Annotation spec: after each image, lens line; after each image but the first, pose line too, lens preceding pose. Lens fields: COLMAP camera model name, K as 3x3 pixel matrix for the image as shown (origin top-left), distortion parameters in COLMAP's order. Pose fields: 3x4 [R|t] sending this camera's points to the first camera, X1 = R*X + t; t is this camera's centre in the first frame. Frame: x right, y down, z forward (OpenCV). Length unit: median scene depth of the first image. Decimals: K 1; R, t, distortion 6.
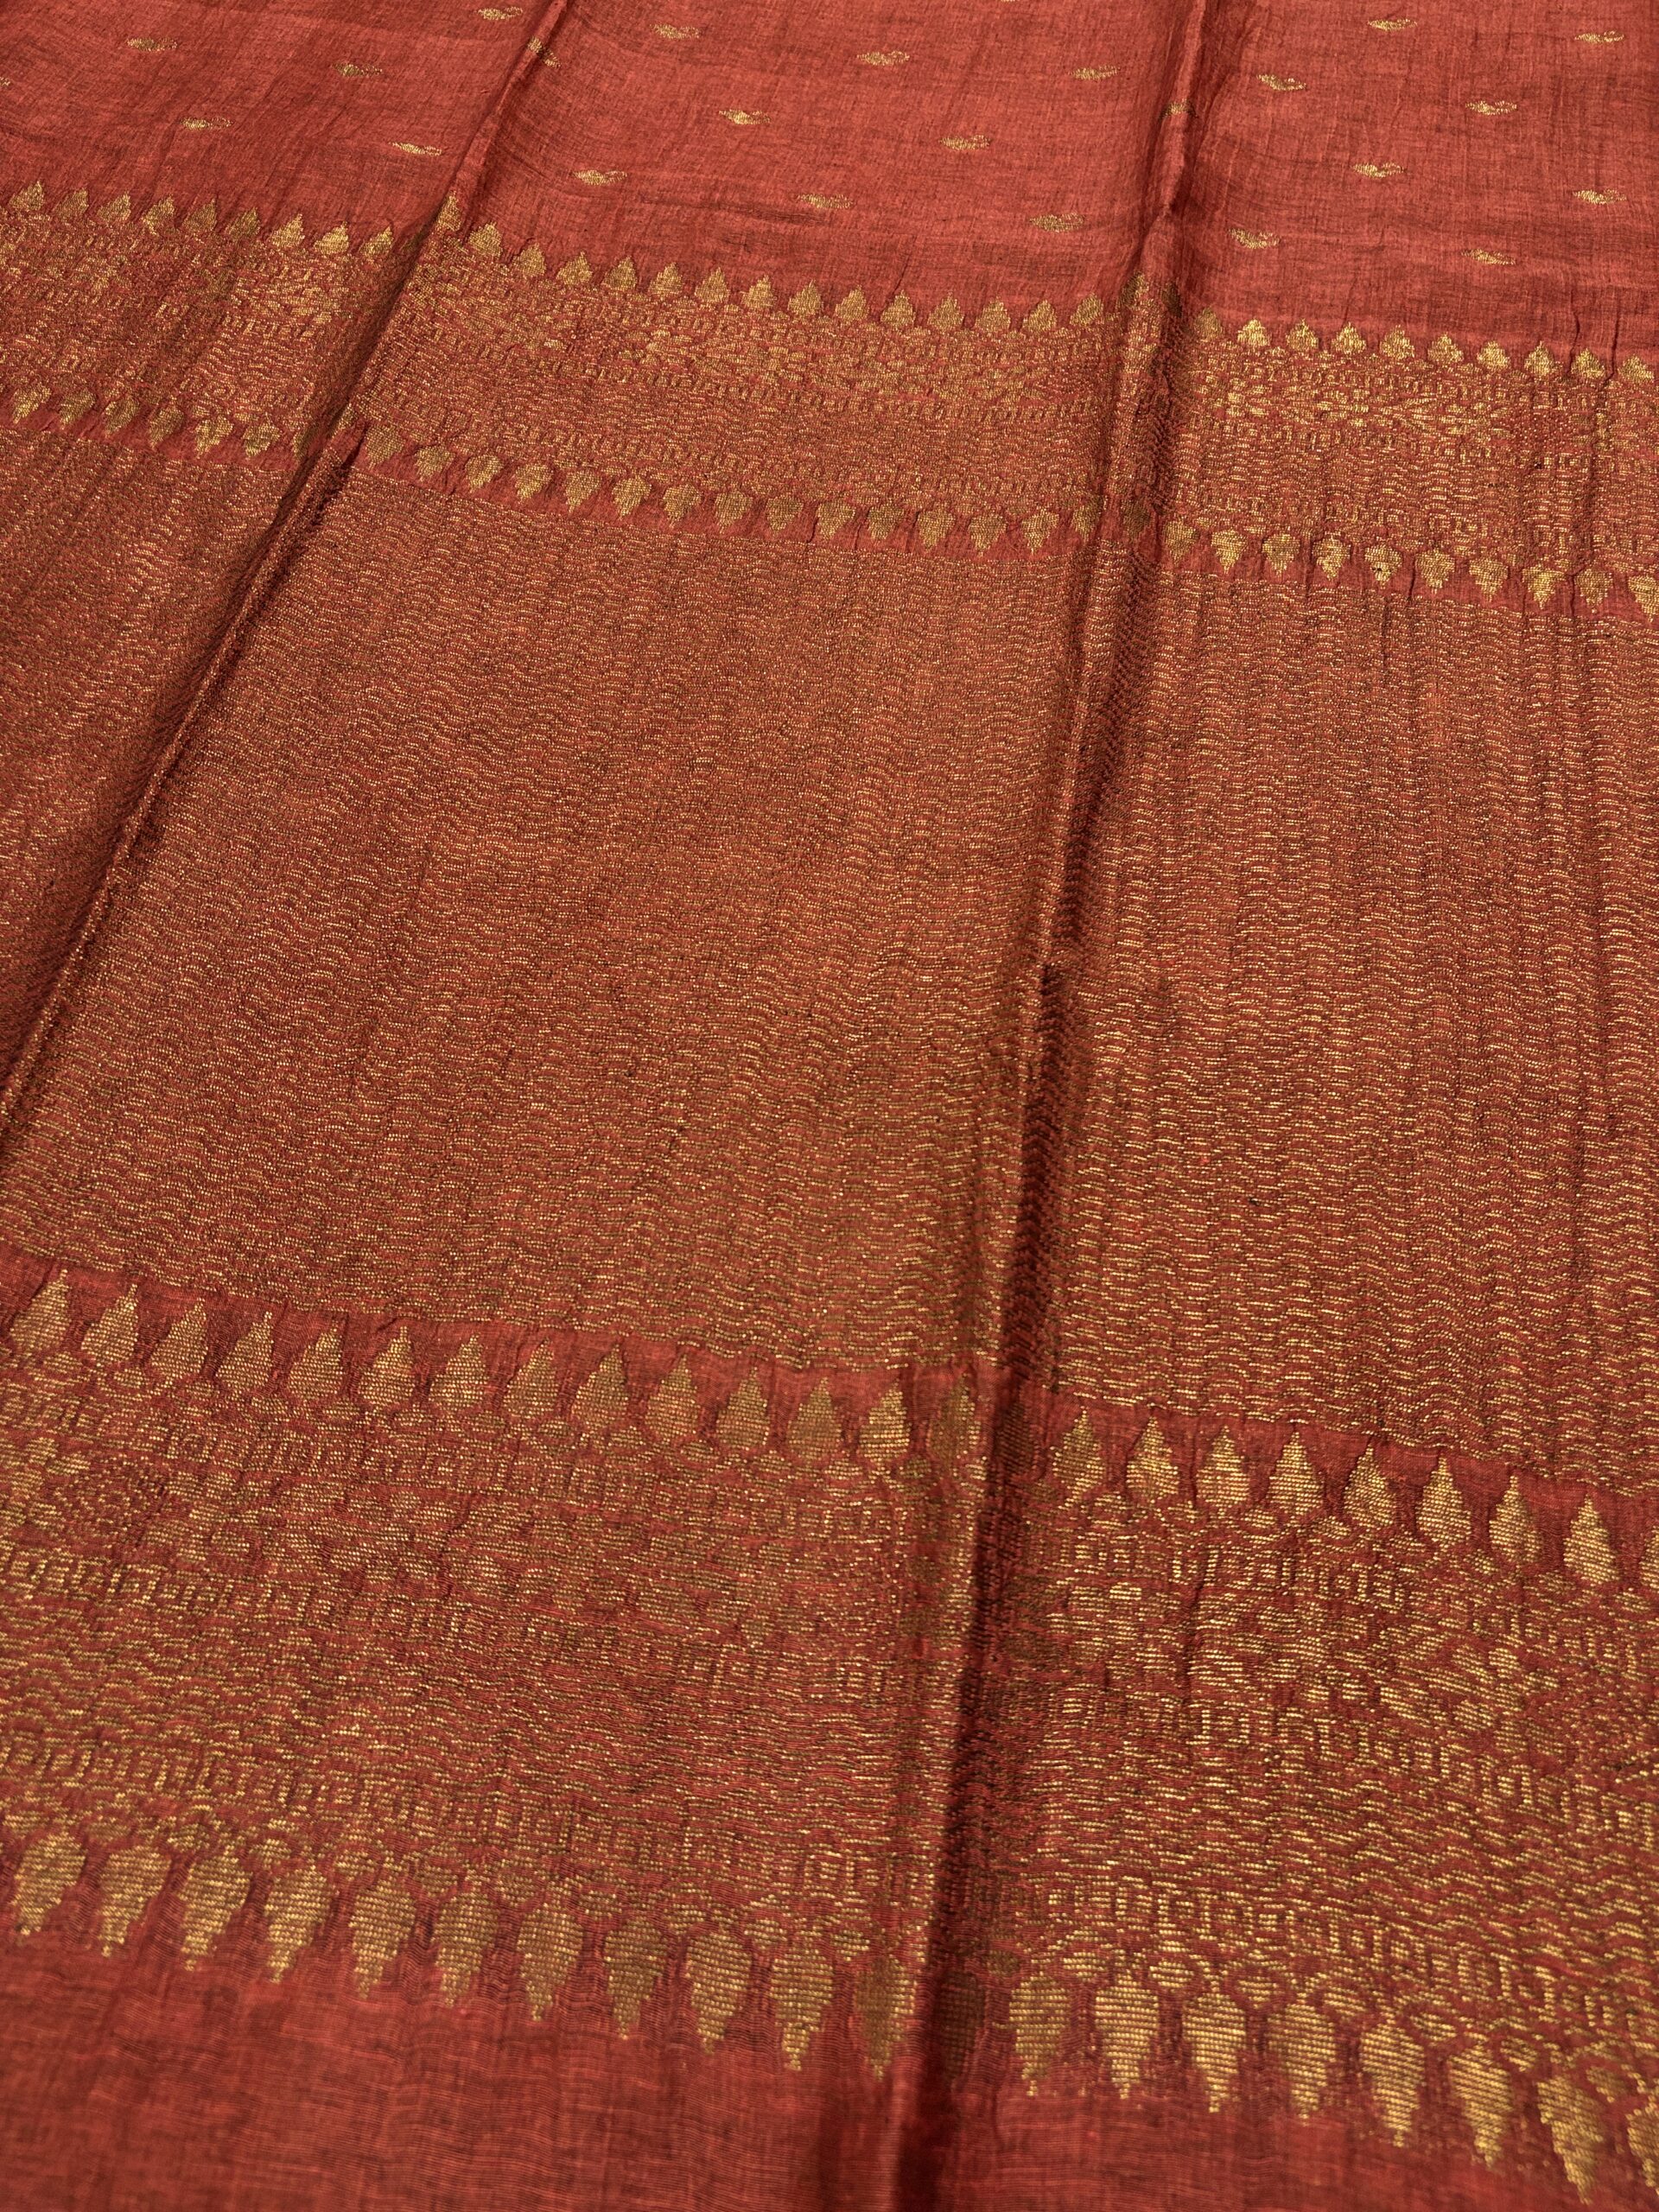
lens RADIAL K [[1685.2, 0, 835.2], [0, 1685.2, 1094.0], [0, 0, 1]] dist [0.049175, -0.073986]
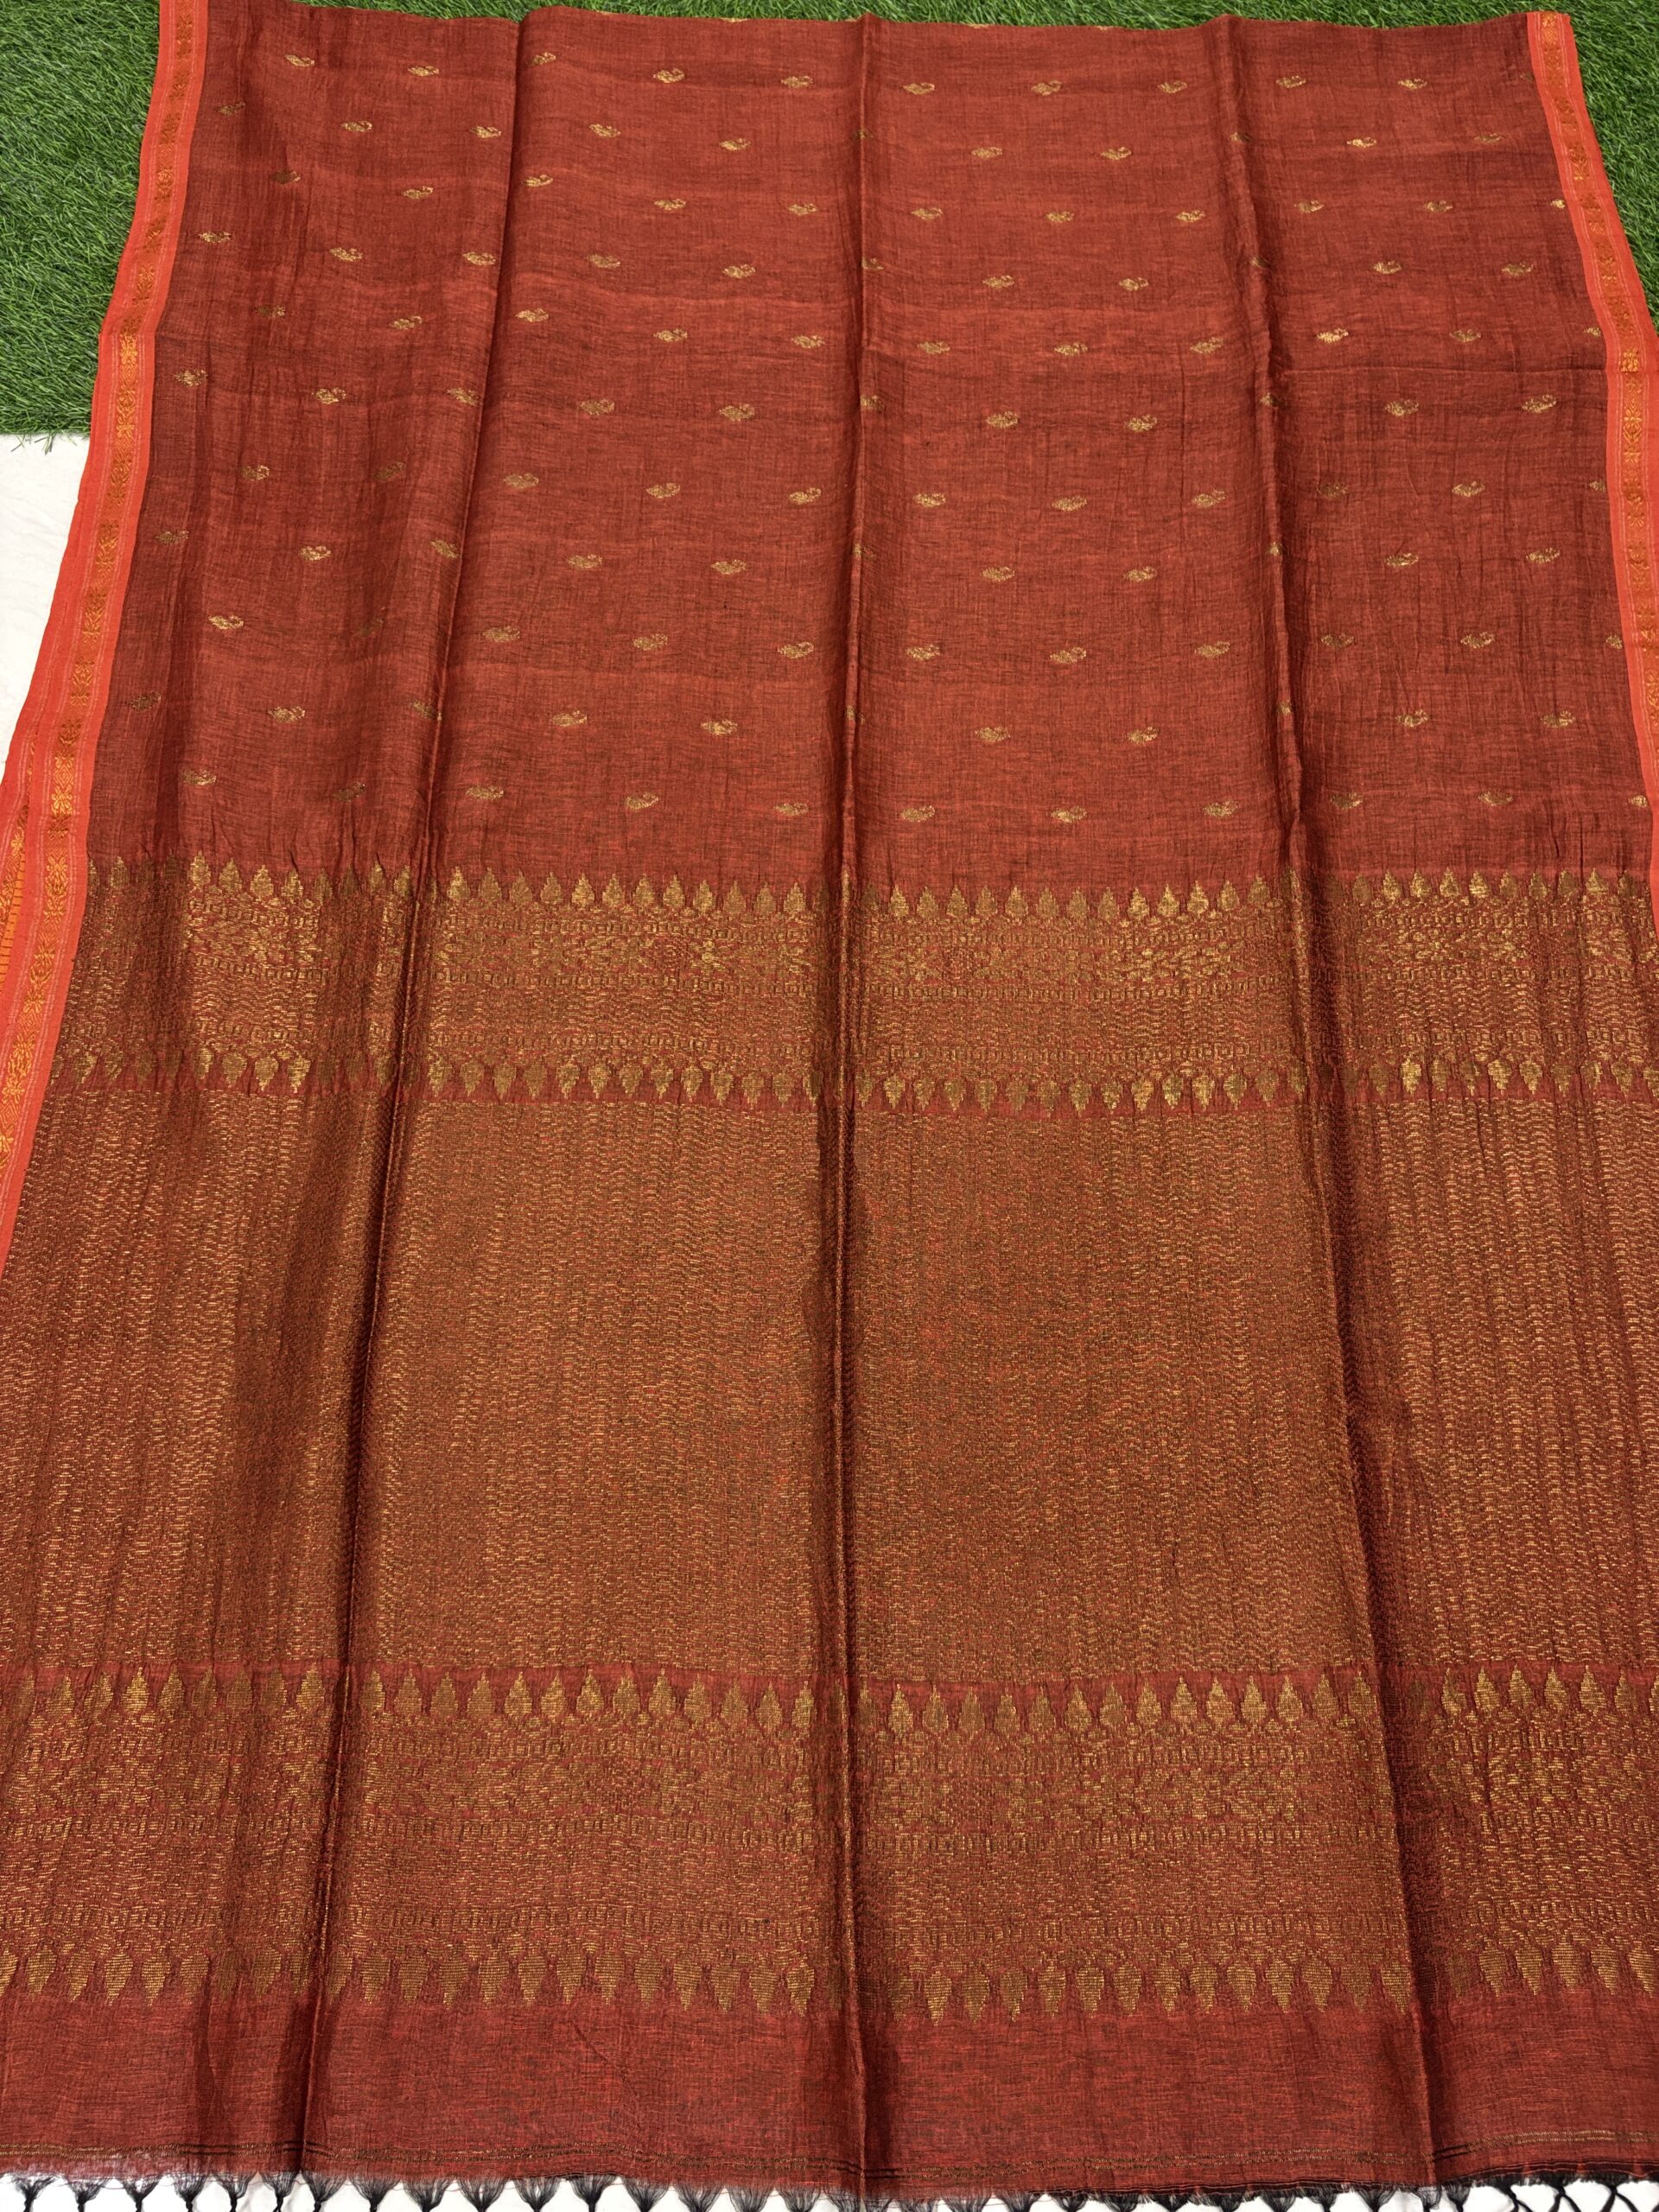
lens RADIAL K [[1685.2, 0, 835.2], [0, 1685.2, 1094.0], [0, 0, 1]] dist [0.049175, -0.073986]
pose [[0.987128, -0.146908, 0.063222, -0.563190], [0.134599, 0.976600, 0.167735, -0.920461], [-0.086384, -0.157066, 0.983803, -0.829924]]
